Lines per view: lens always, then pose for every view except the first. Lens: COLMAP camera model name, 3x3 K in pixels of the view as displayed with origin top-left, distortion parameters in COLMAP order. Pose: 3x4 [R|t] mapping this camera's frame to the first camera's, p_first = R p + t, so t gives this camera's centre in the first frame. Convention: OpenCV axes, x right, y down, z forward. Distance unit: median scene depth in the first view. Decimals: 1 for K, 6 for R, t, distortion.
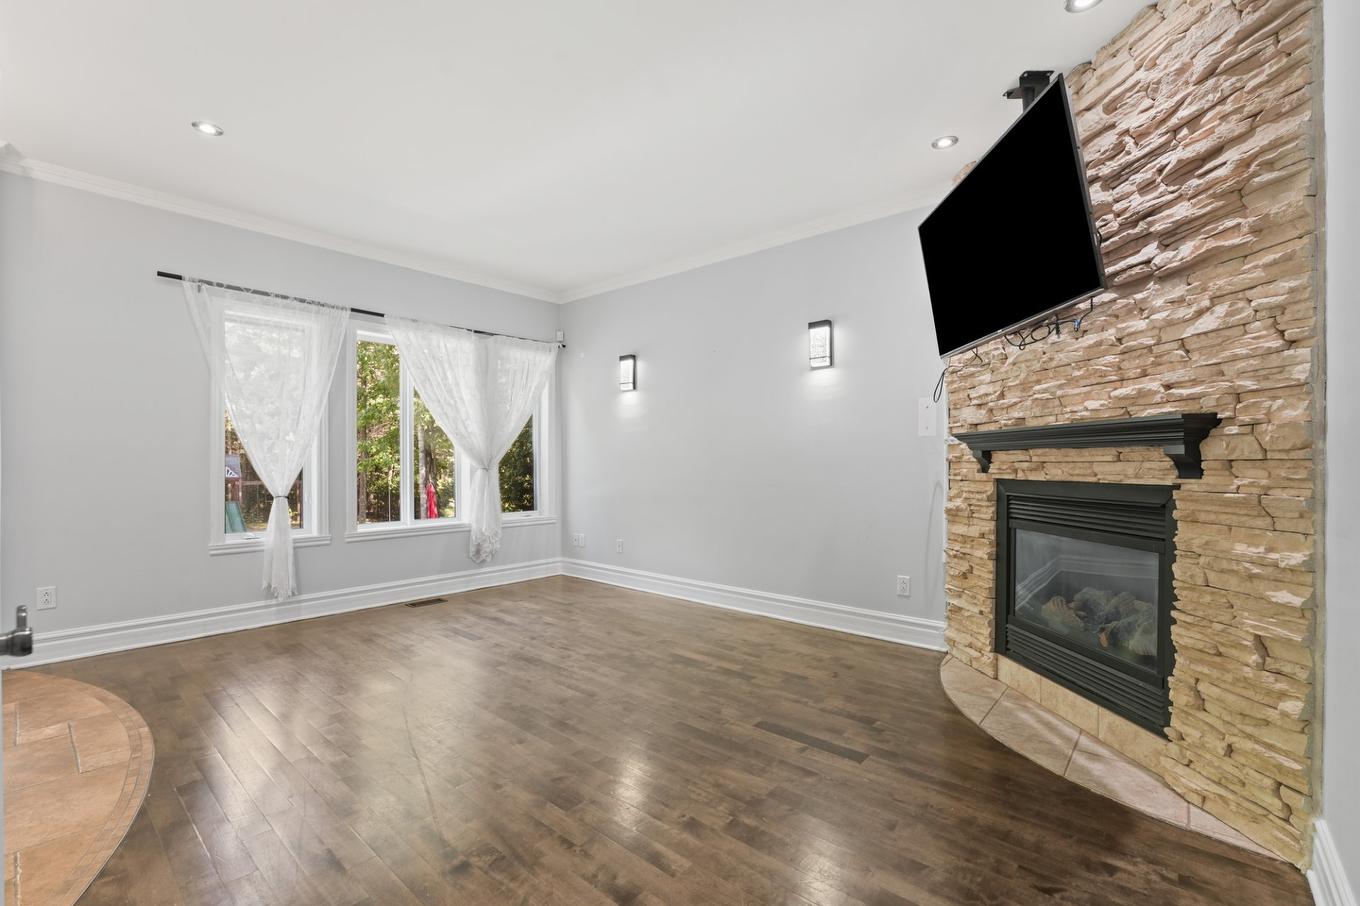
lens RADIAL K [[583.0, 0, 680.5], [0, 583.0, 434.5], [0, 0, 1]] dist [-0.001816, -0.000271]
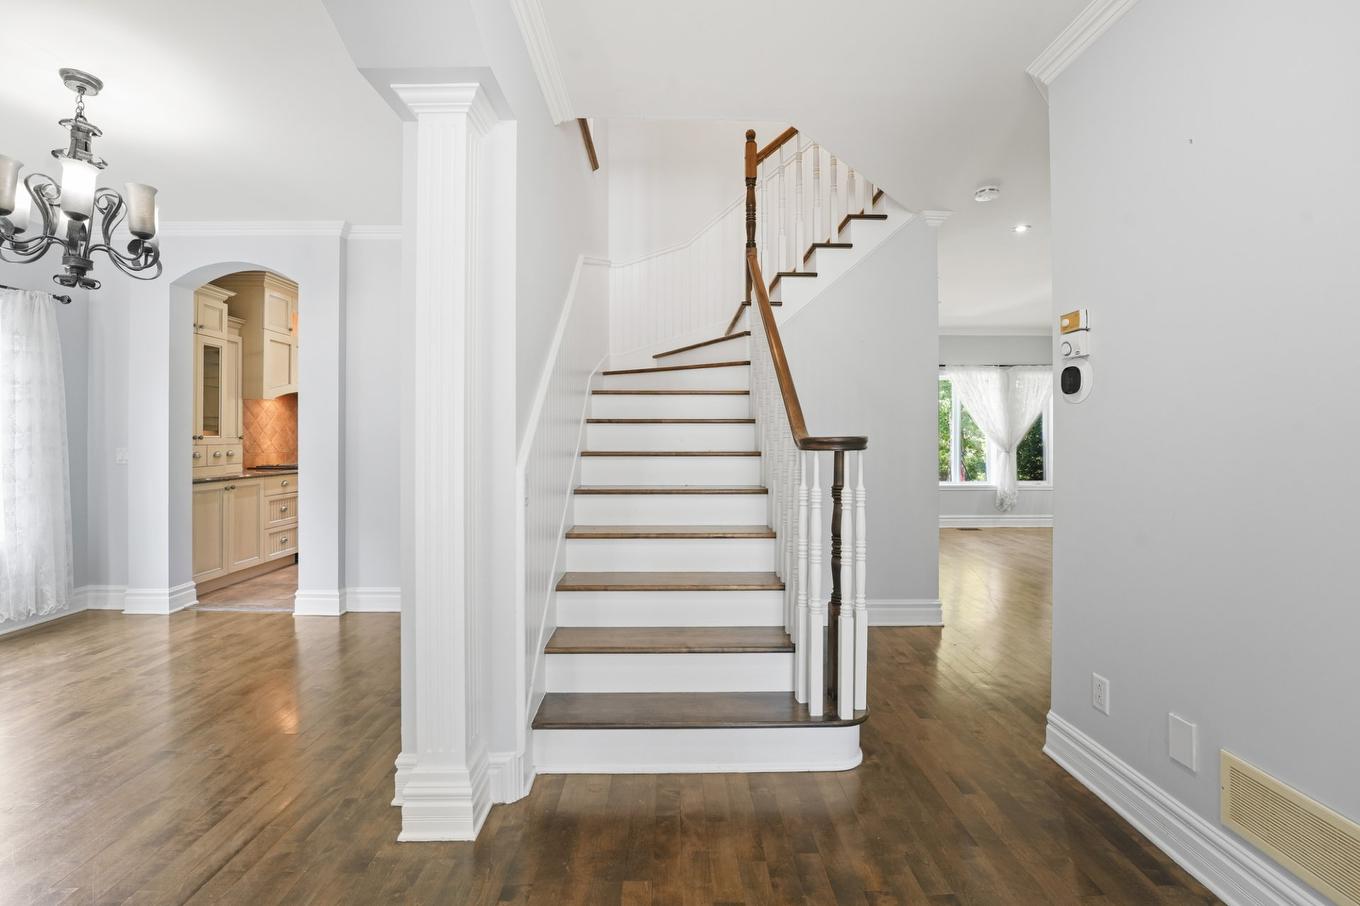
lens RADIAL K [[583.0, 0, 680.5], [0, 583.0, 434.5], [0, 0, 1]] dist [-0.001816, -0.000271]
pose [[0.677240, 0.017698, -0.735549, 0.218899], [0.025821, 0.998523, 0.047800, -0.083644], [0.735309, -0.051364, 0.675783, -0.691110]]
